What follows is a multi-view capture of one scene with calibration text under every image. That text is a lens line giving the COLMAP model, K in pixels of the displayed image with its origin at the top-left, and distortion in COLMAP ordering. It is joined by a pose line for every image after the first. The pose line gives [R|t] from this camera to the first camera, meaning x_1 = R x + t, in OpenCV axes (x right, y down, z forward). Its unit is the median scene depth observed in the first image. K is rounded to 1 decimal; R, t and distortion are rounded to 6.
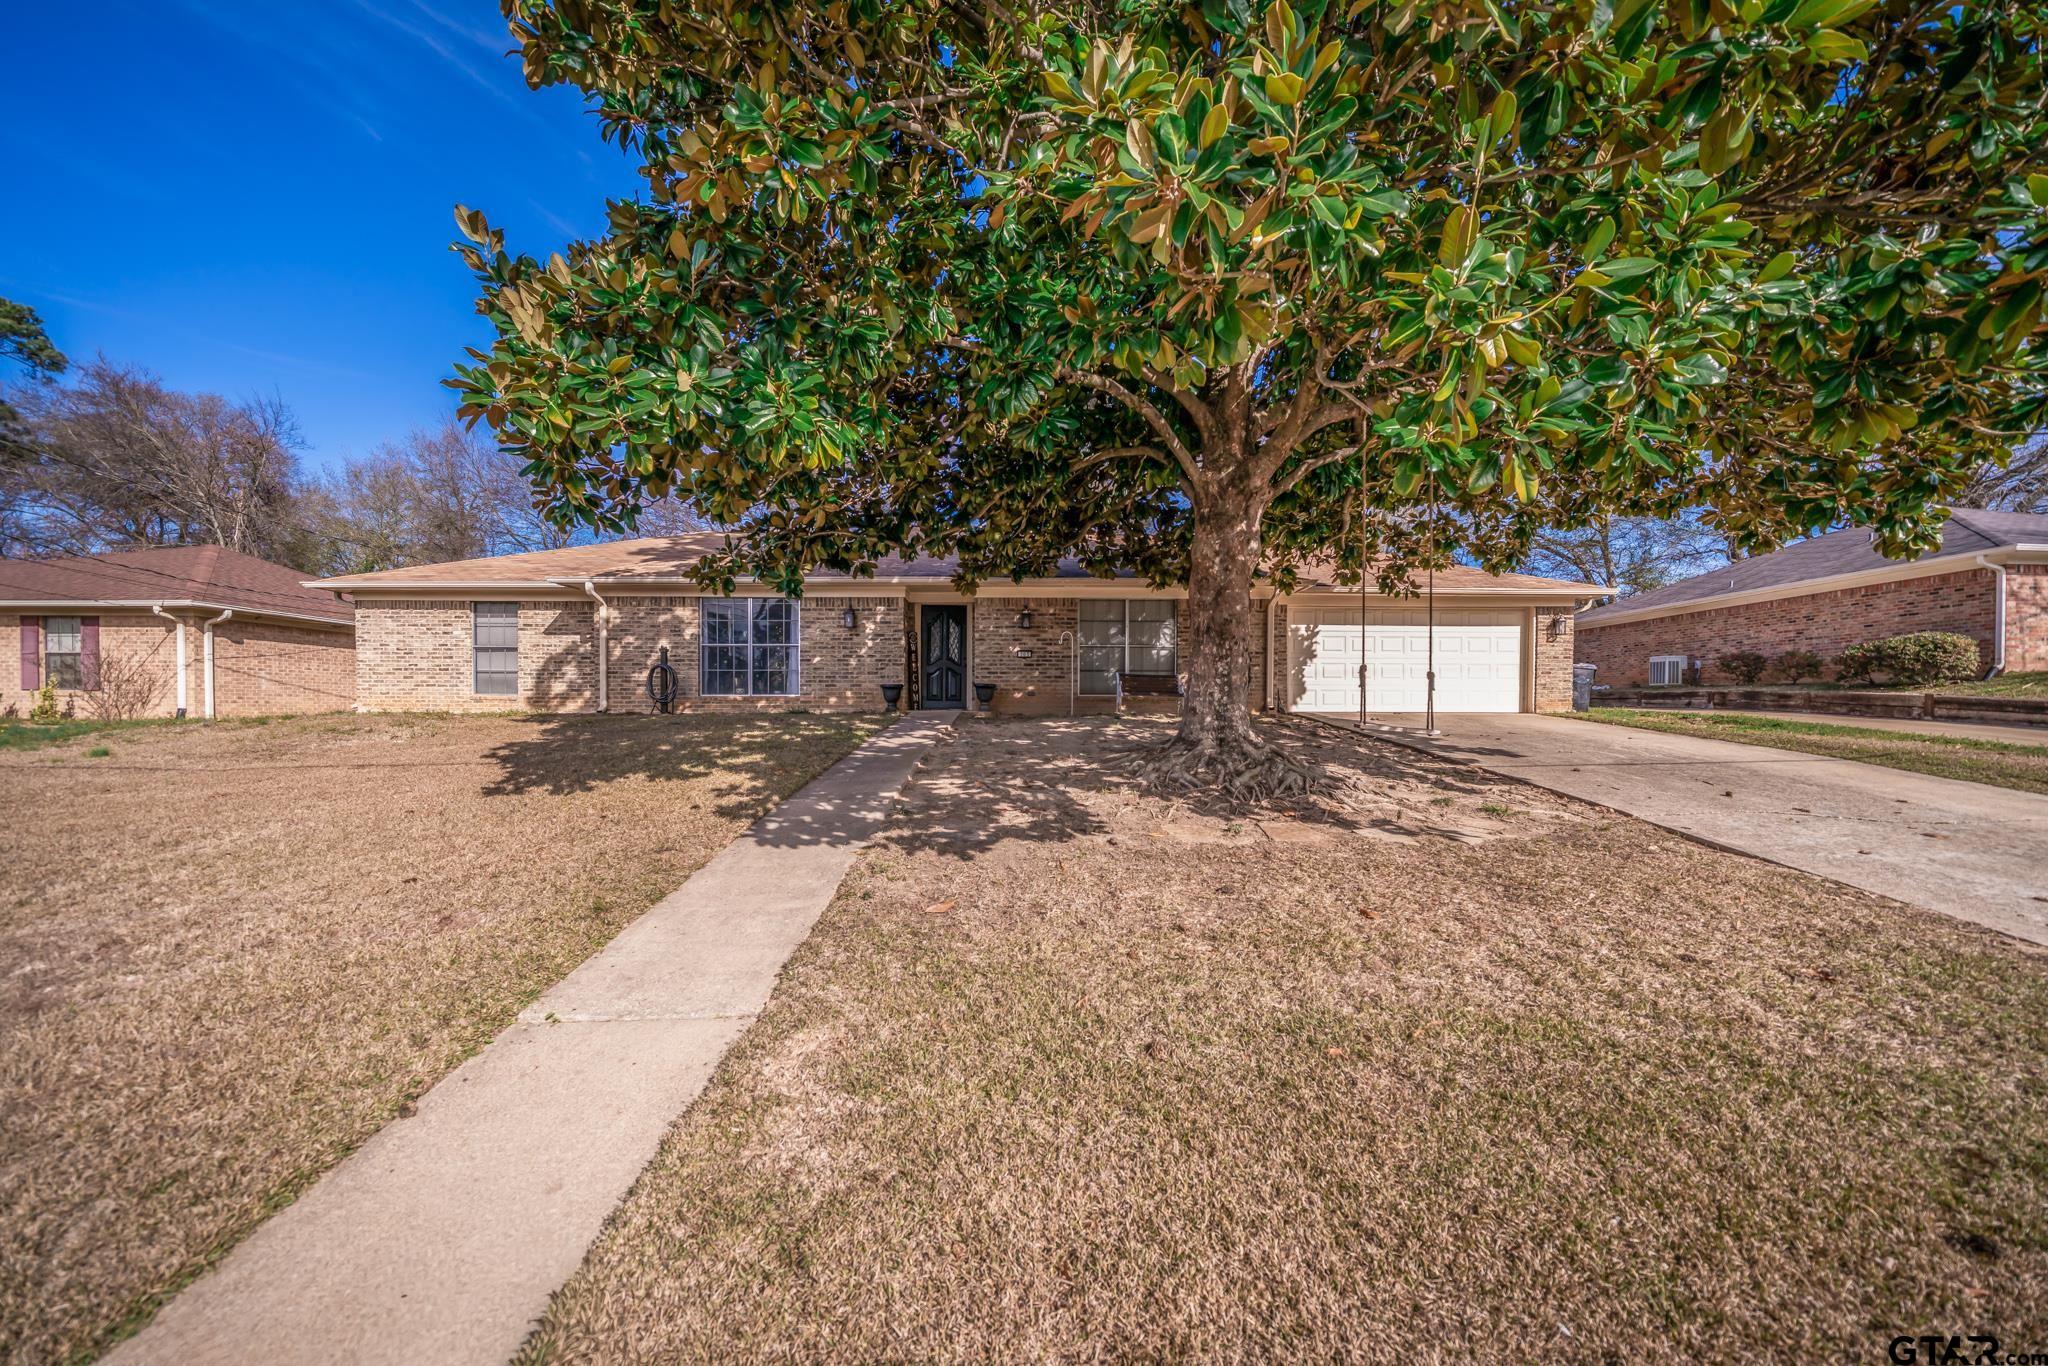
lens RADIAL K [[713.0, 0, 1052.2], [0, 713.0, 714.7], [0, 0, 1]] dist [-0.015059, -0.000413]
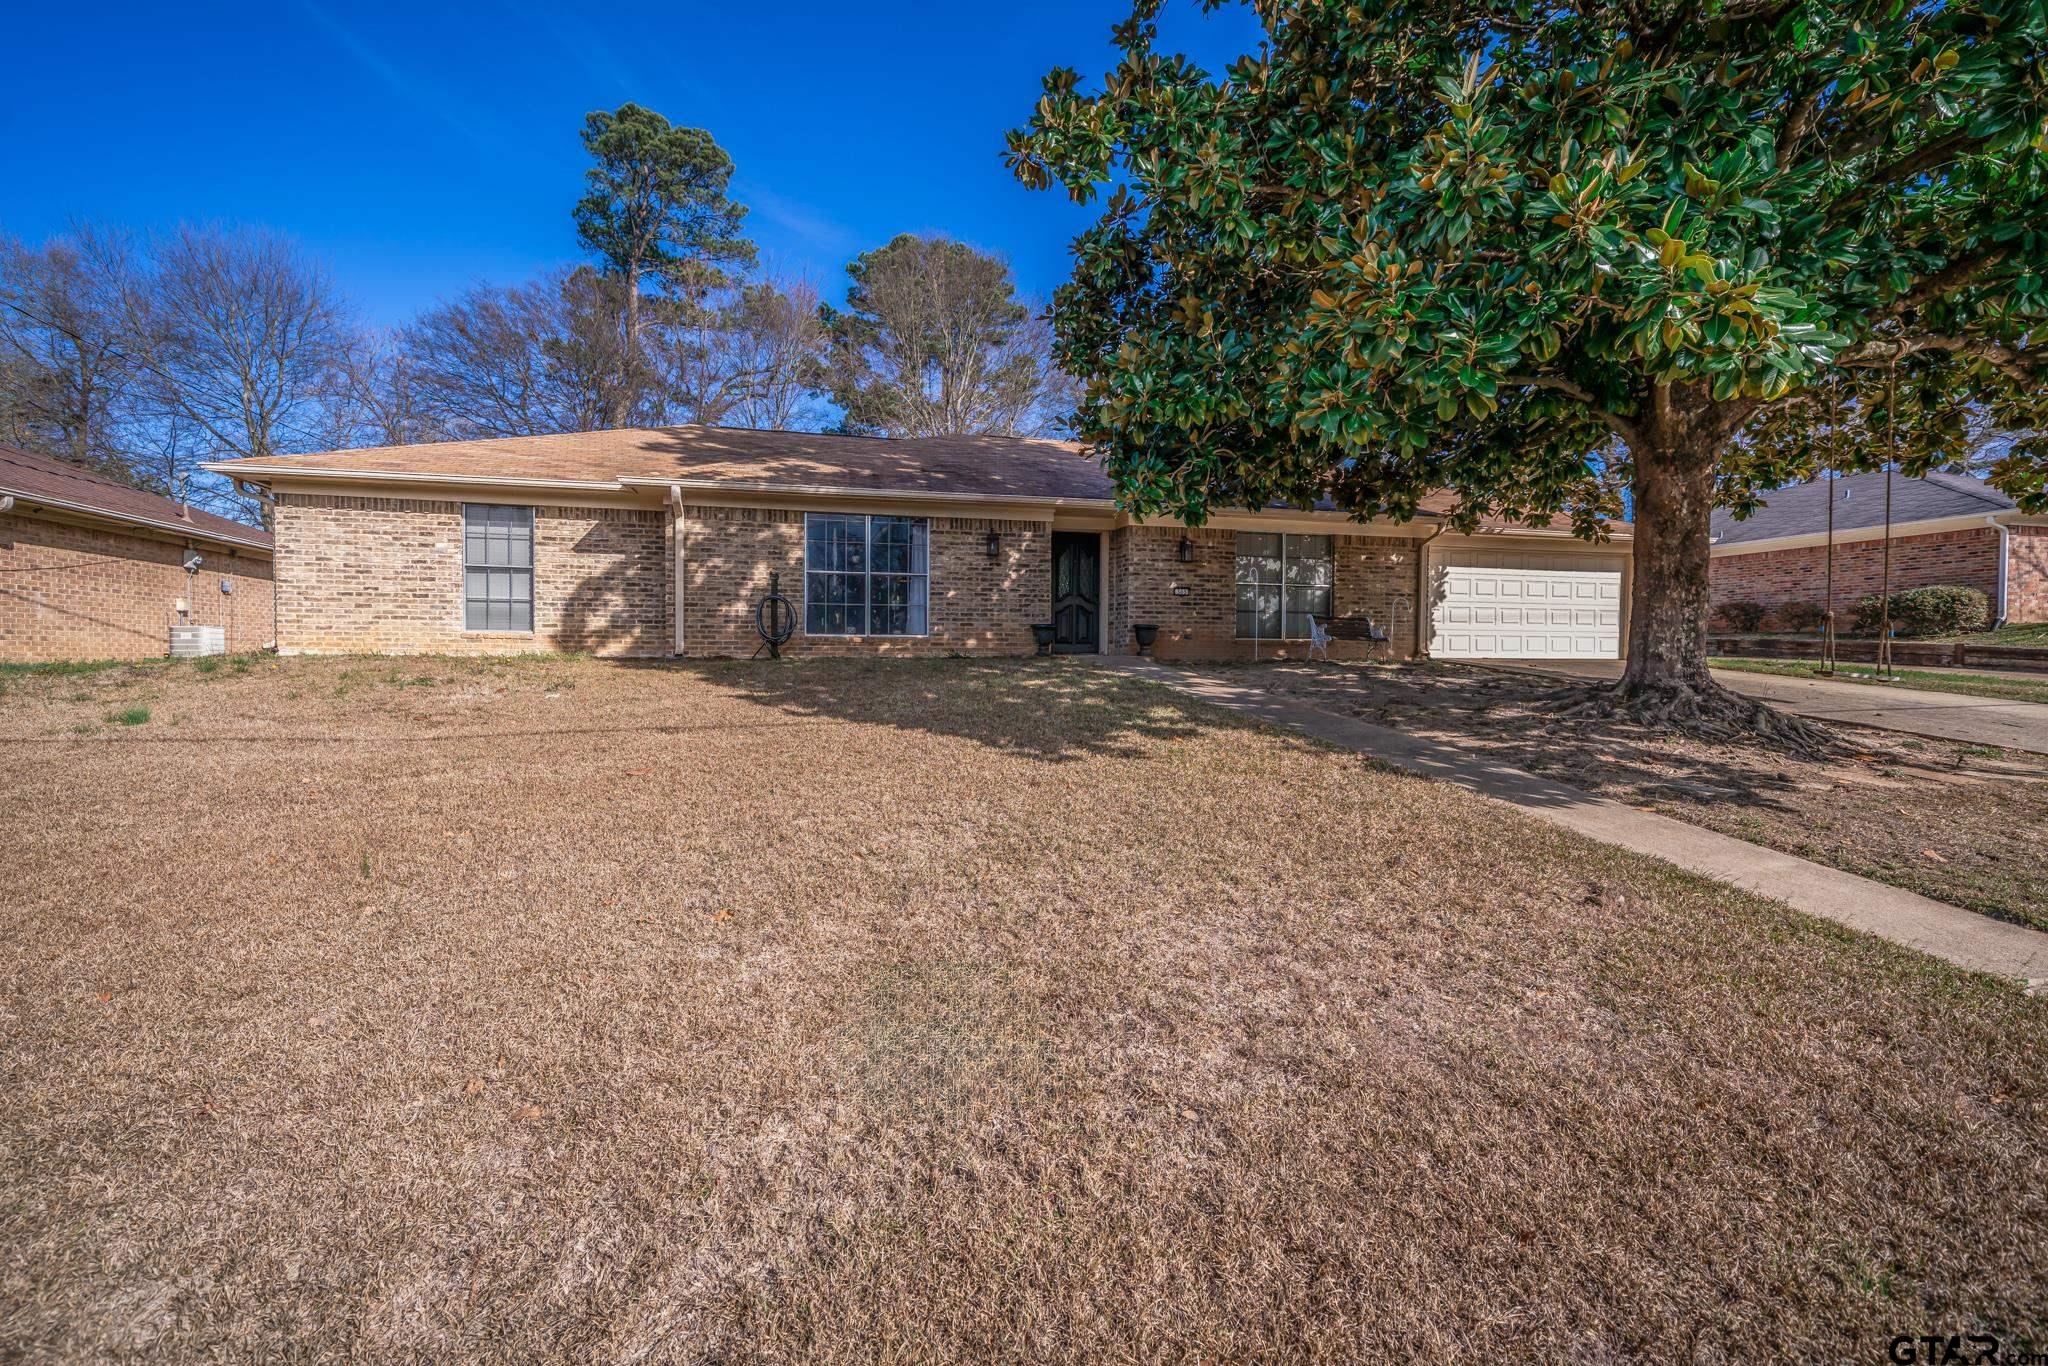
lens RADIAL K [[833.4, 0, 1022.1], [0, 833.4, 655.6], [0, 0, 1]] dist [0.000447, 0.000546]
pose [[0.977448, 0.003544, 0.211147, -0.460243], [-0.002481, 0.999983, -0.005299, 0.000198], [-0.211162, 0.004655, 0.977440, 0.039344]]
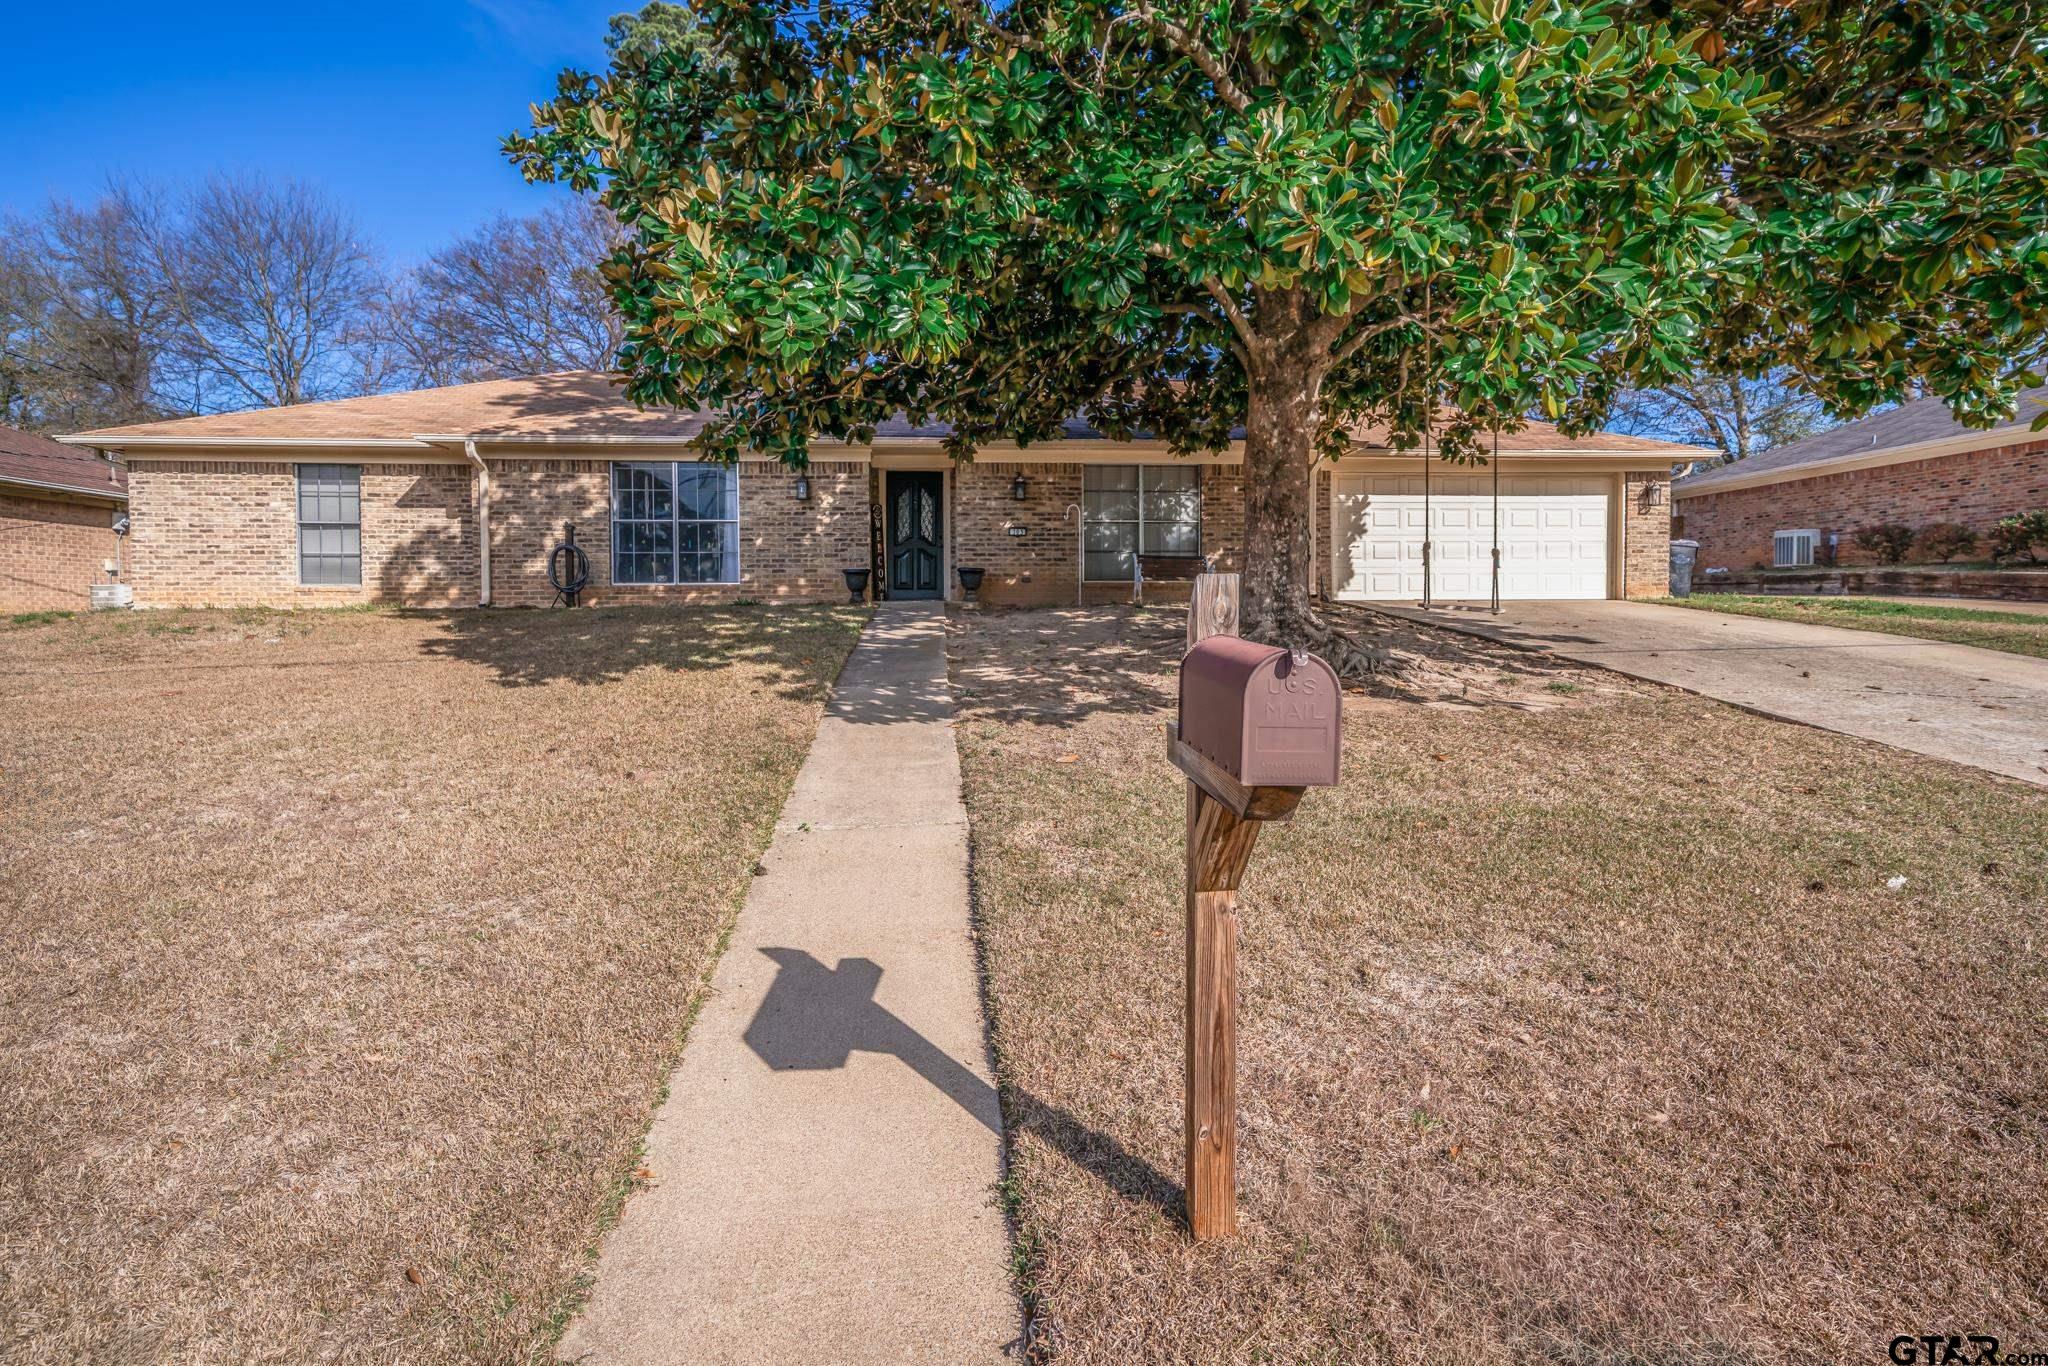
lens RADIAL K [[1008.0, 0, 1048.8], [0, 1008.0, 617.4], [0, 0, 1]] dist [0.015846, 0.001008]
pose [[0.997943, -0.008483, 0.063551, -0.079926], [0.008394, 0.999963, 0.001664, 0.012346], [-0.063563, -0.001127, 0.997977, -0.164324]]
